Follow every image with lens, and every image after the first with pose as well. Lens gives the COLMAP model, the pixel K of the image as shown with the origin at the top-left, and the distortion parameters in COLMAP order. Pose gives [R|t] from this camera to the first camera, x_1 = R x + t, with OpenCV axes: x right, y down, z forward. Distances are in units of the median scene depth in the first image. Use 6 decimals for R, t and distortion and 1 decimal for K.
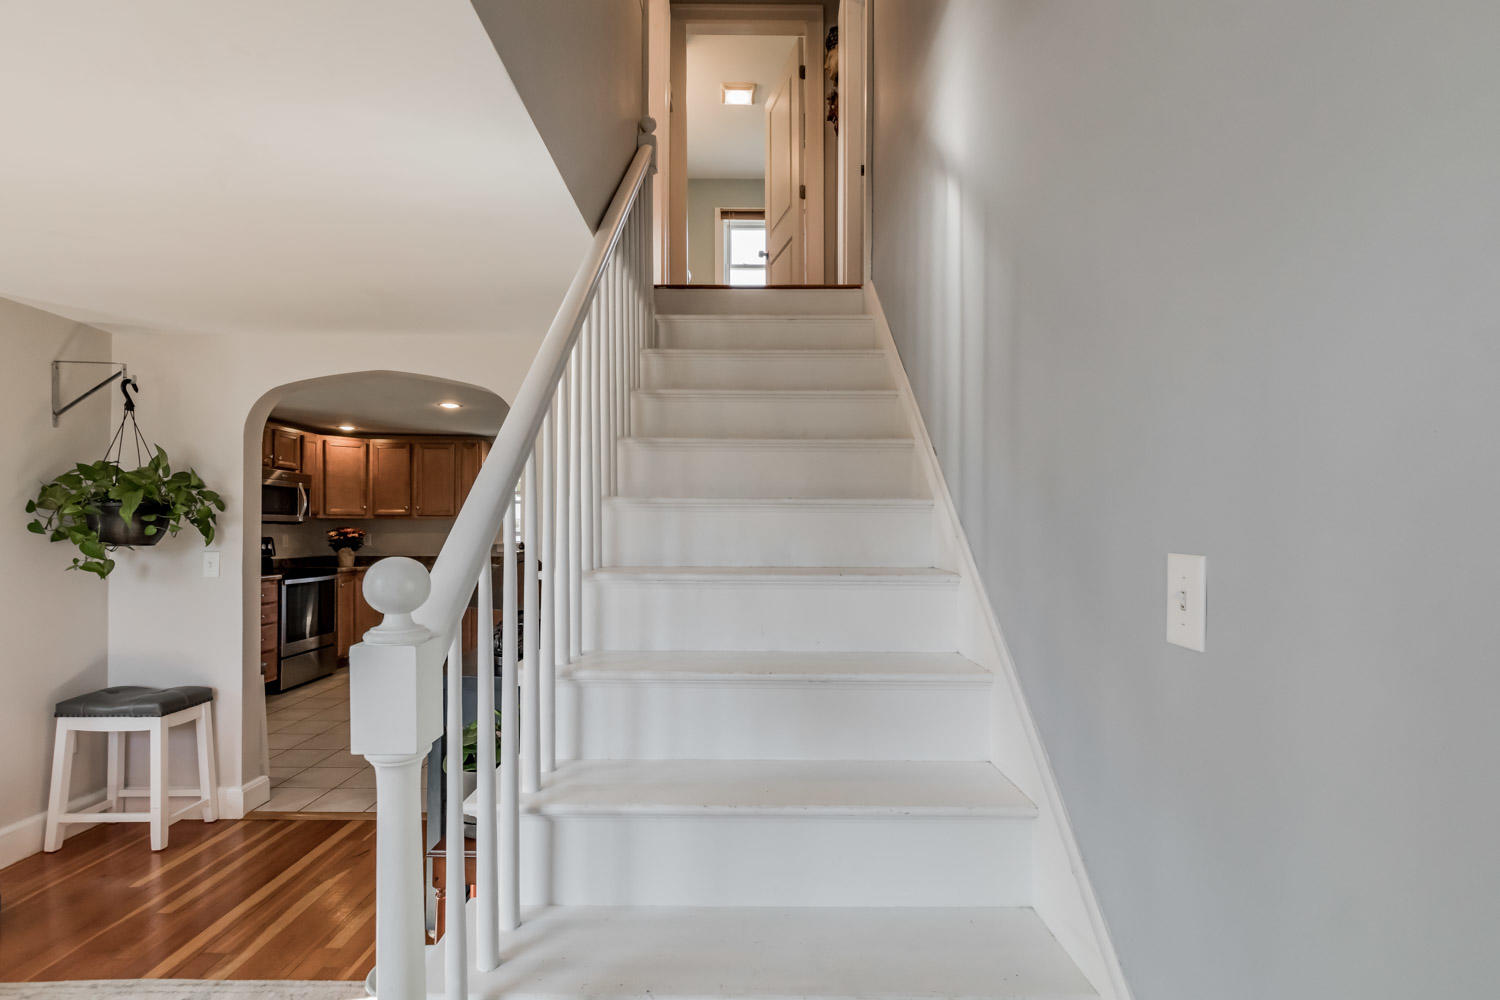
lens RADIAL K [[761.7, 0, 736.7], [0, 761.7, 521.8], [0, 0, 1]] dist [-0.011099, -0.000072]
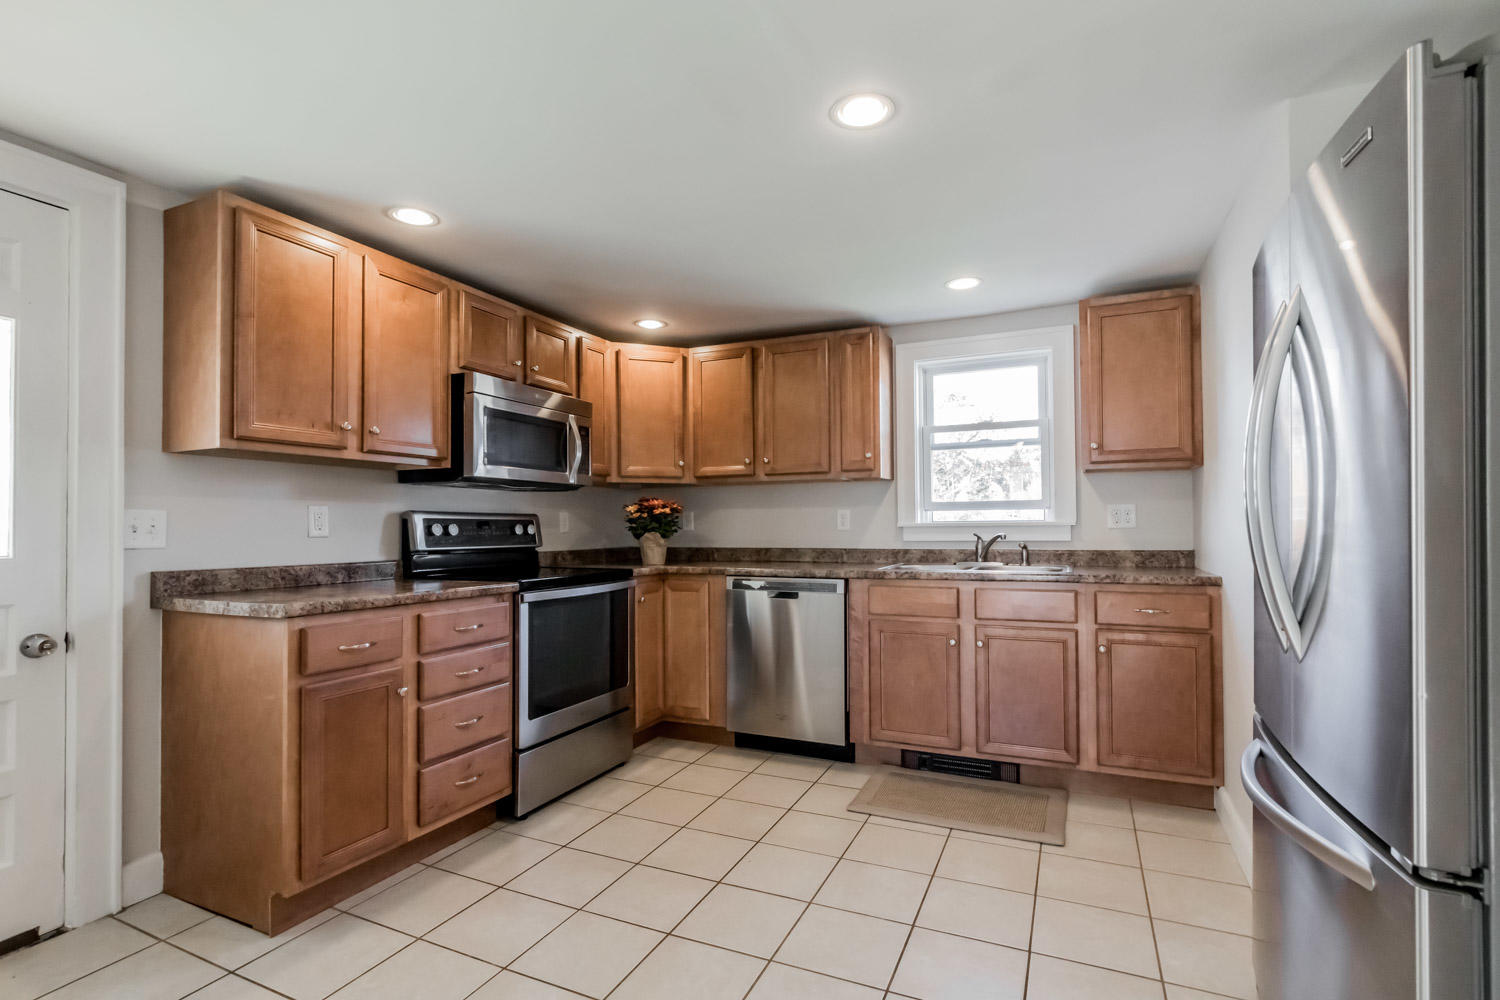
lens RADIAL K [[696.0, 0, 746.5], [0, 696.0, 514.3], [0, 0, 1]] dist [-0.001805, -0.001678]
pose [[0.919096, -0.015786, -0.393717, -0.240410], [0.011199, 0.999840, -0.013945, 0.028431], [0.393874, 0.008408, 0.919126, 0.543826]]
